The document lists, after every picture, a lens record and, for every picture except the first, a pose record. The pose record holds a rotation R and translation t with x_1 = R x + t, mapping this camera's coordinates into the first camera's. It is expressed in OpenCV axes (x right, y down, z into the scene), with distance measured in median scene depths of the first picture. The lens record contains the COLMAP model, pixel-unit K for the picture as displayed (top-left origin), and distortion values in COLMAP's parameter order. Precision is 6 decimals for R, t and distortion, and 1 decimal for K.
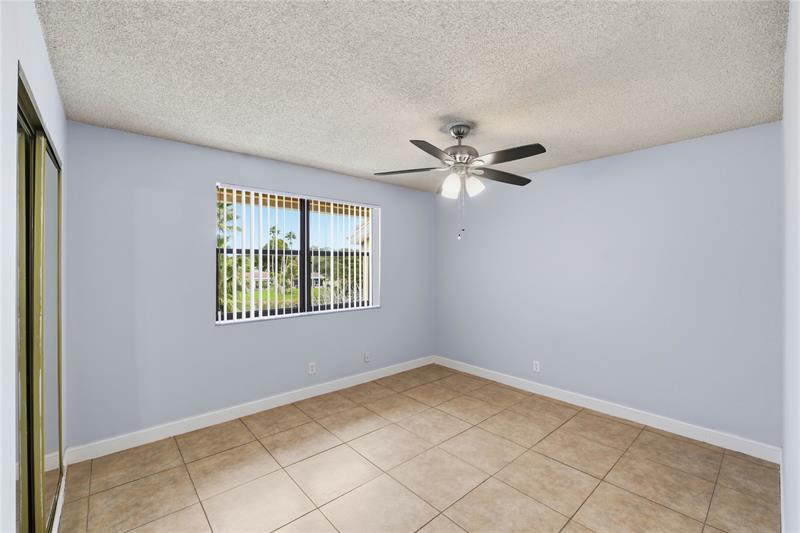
lens RADIAL K [[338.4, 0, 400.0], [0, 338.4, 266.5], [0, 0, 1]] dist [0.001035, 0.000120]
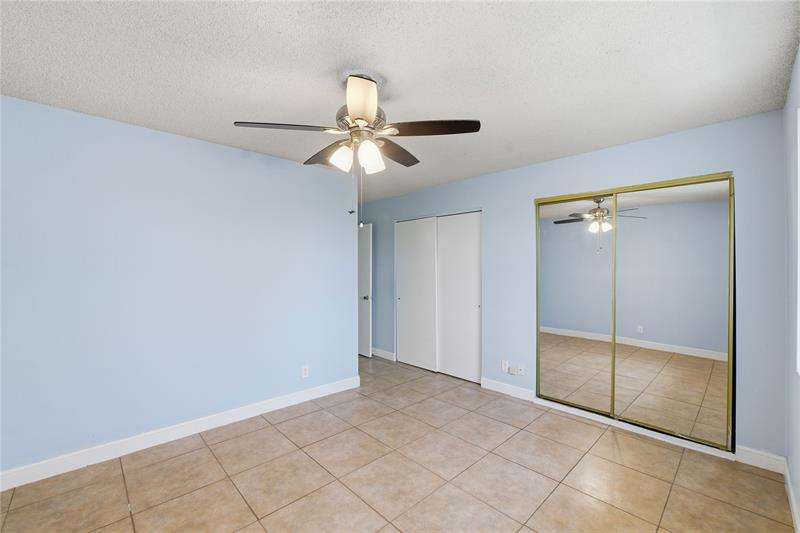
lens RADIAL K [[338.4, 0, 400.0], [0, 338.4, 266.5], [0, 0, 1]] dist [0.001035, 0.000120]
pose [[-0.999140, -0.001705, -0.041423, 0.134900], [-0.002004, 0.999972, 0.007172, 0.003747], [0.041410, 0.007249, -0.999116, 1.987124]]
